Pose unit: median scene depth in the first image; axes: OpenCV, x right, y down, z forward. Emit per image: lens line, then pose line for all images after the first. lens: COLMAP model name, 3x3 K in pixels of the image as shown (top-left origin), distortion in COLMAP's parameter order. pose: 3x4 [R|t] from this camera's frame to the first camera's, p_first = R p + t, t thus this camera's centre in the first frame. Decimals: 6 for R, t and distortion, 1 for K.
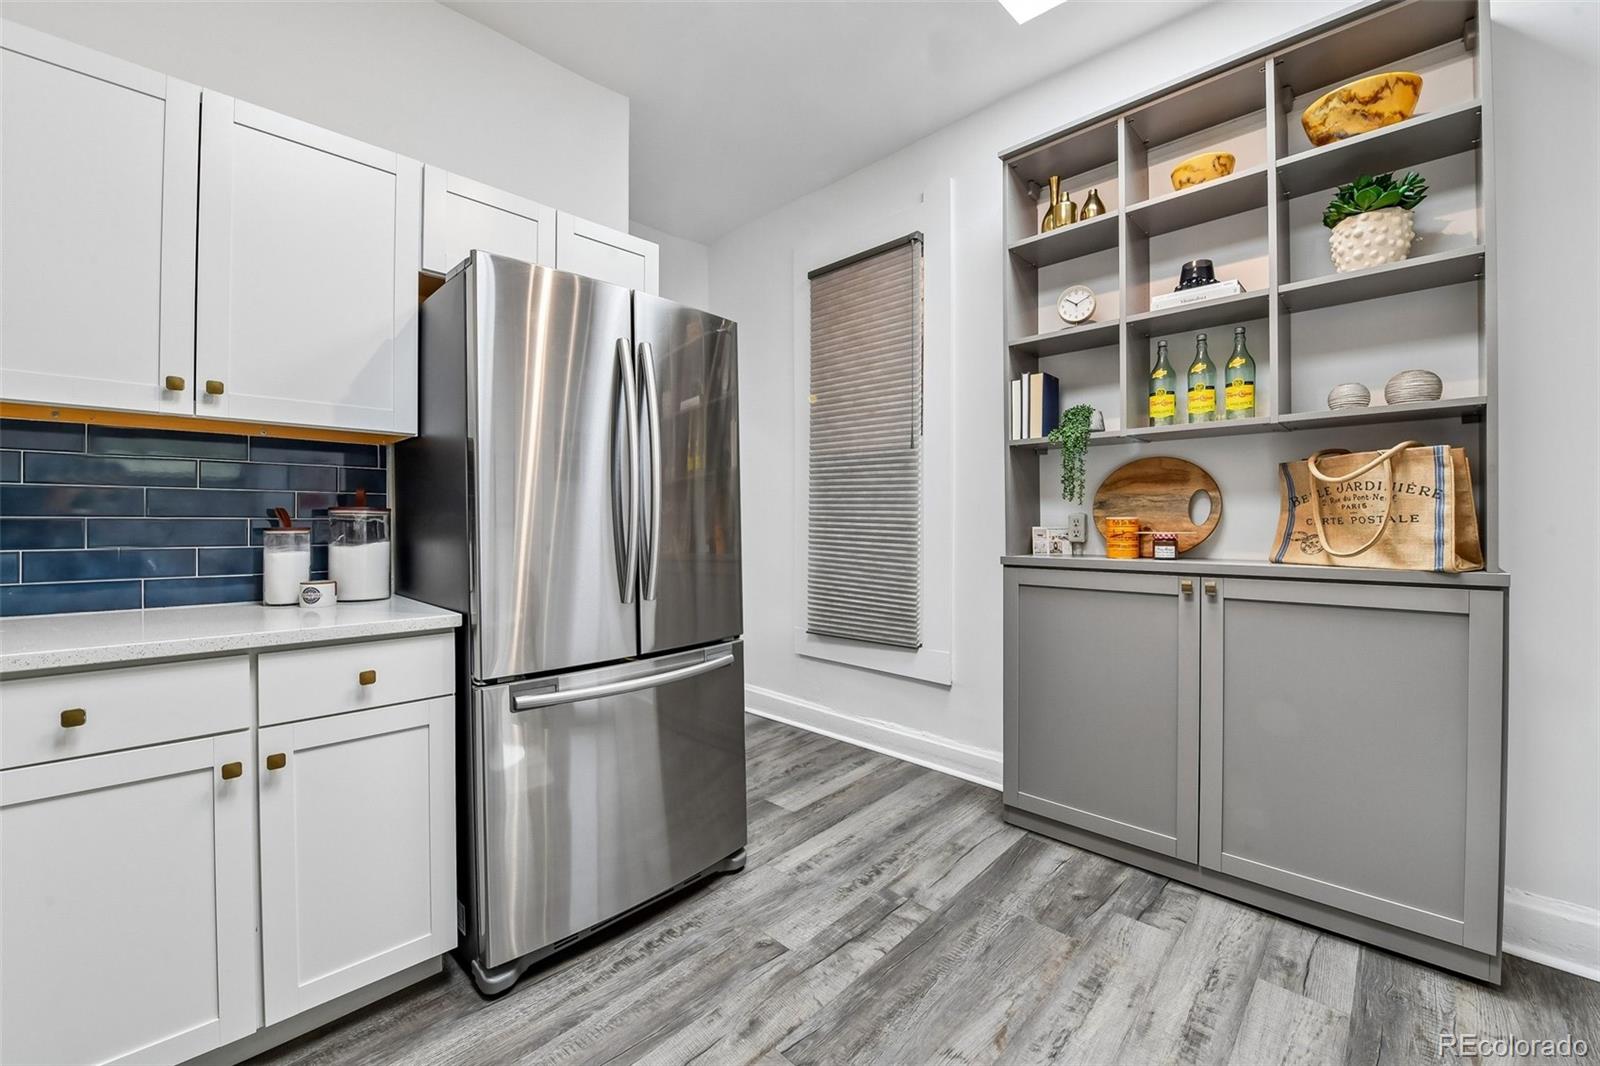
lens RADIAL K [[648.3, 0, 809.3], [0, 648.3, 525.7], [0, 0, 1]] dist [-0.017084, -0.000777]
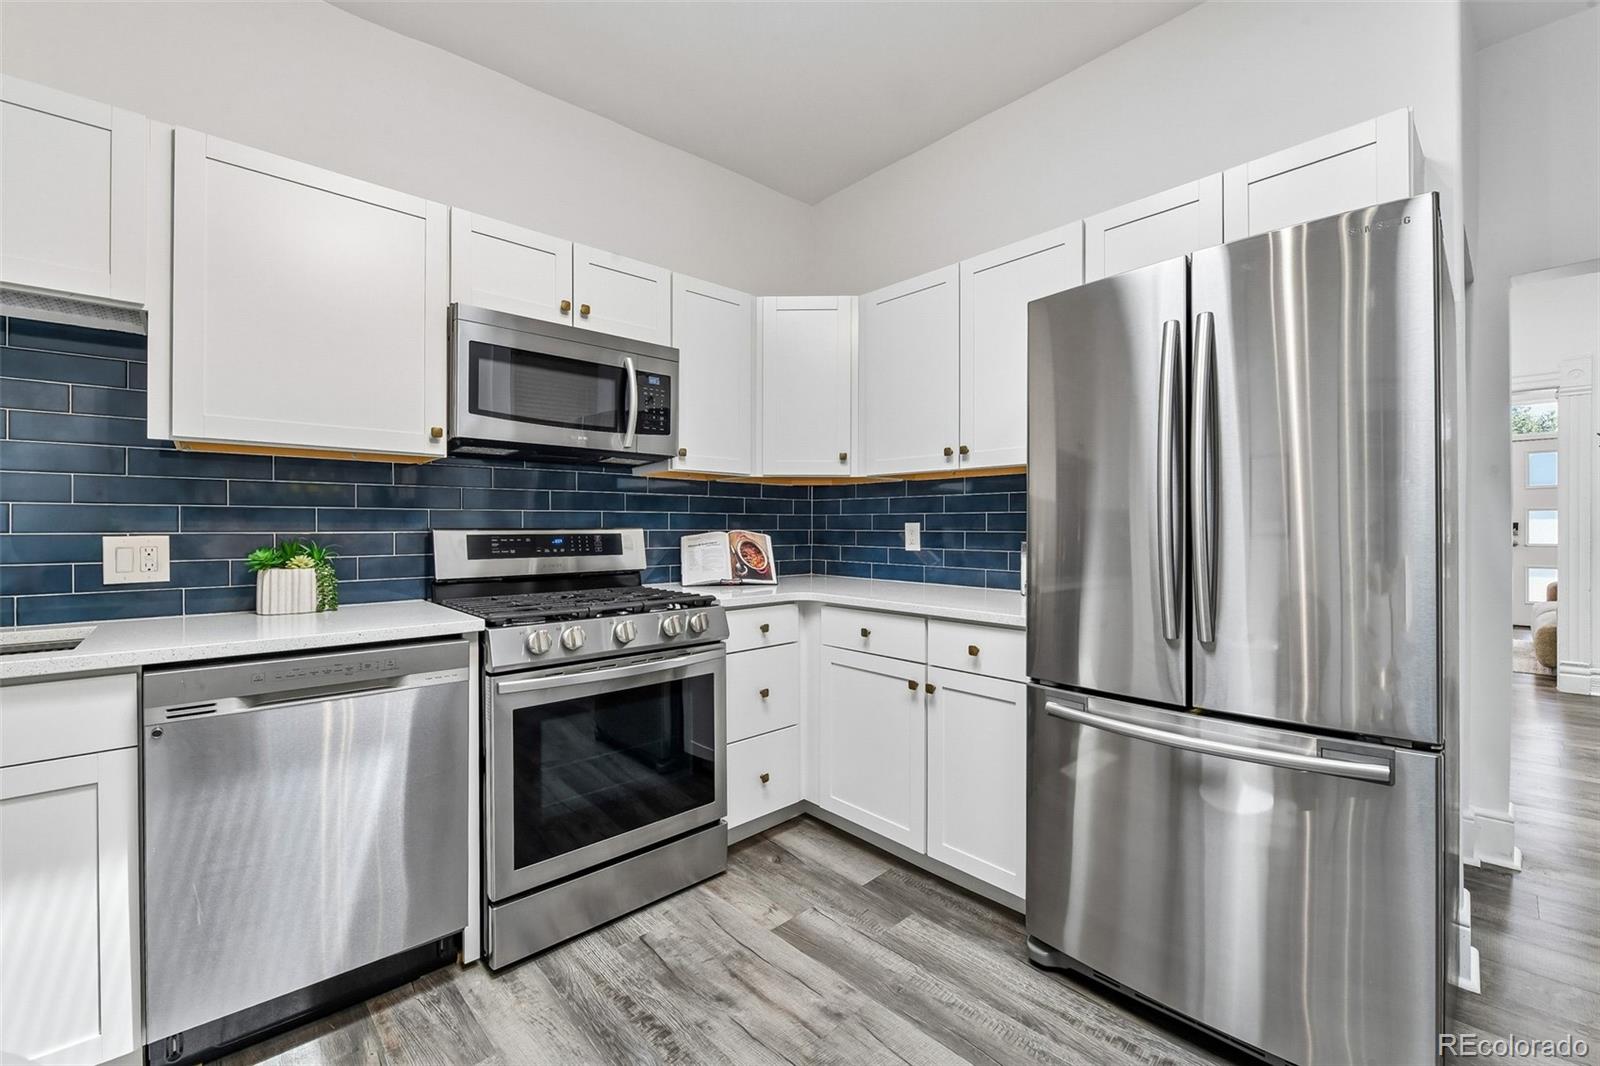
lens RADIAL K [[662.4, 0, 809.8], [0, 662.4, 530.0], [0, 0, 1]] dist [-0.000433, -0.000258]
pose [[-0.049536, 0.006295, -0.998753, 0.610787], [-0.006799, 0.999955, 0.006640, -0.023061], [0.998749, 0.007120, -0.049491, 0.592609]]
